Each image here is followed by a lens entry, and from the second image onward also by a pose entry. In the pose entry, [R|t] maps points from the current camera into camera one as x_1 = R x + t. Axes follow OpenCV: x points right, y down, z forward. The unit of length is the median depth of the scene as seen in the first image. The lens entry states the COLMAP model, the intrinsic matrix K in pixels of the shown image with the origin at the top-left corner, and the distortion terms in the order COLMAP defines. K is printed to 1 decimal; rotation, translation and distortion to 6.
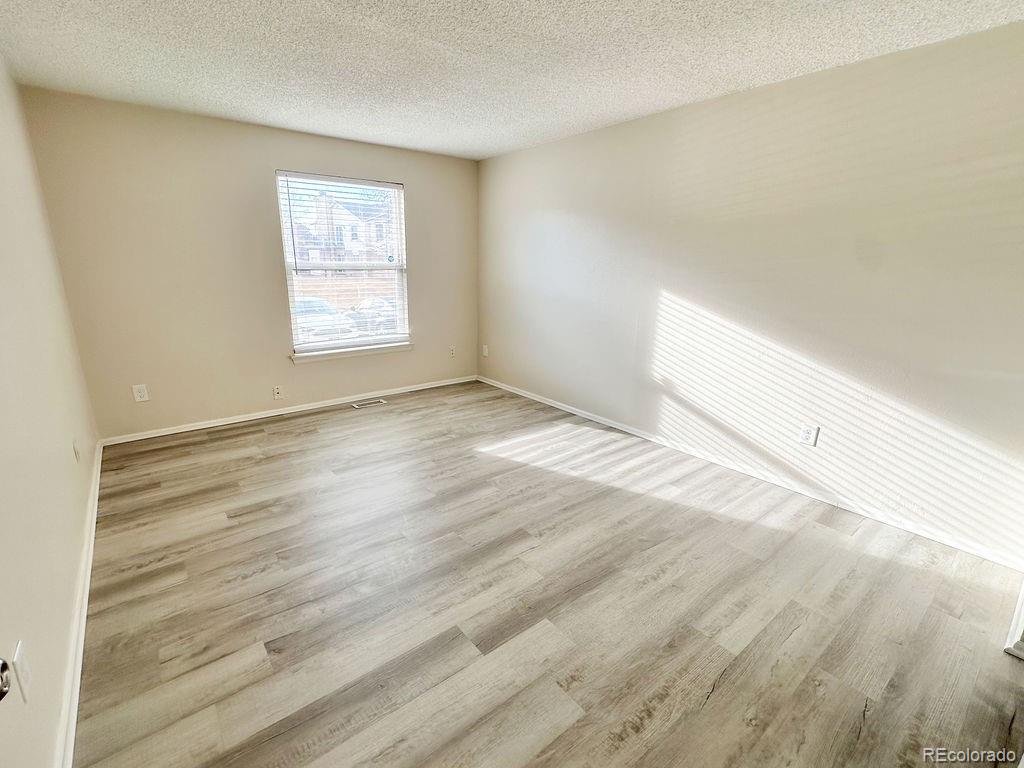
lens RADIAL K [[464.0, 0, 512.0], [0, 464.0, 384.0], [0, 0, 1]] dist [-0.001461, -0.000612]
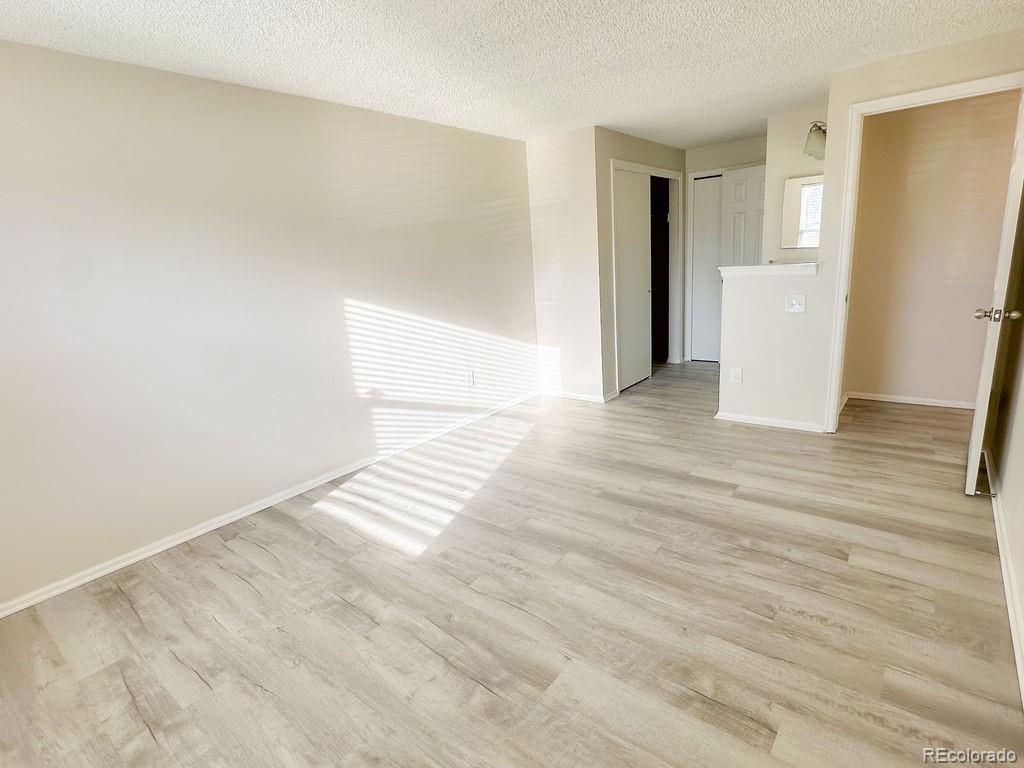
lens RADIAL K [[534.8, 0, 512.0], [0, 534.8, 384.0], [0, 0, 1]] dist [-0.001066, 0.000252]
pose [[-0.221422, -0.232626, 0.947026, -1.185011], [0.314680, 0.902136, 0.295174, -0.399278], [-0.923011, 0.363368, -0.126550, 1.391577]]
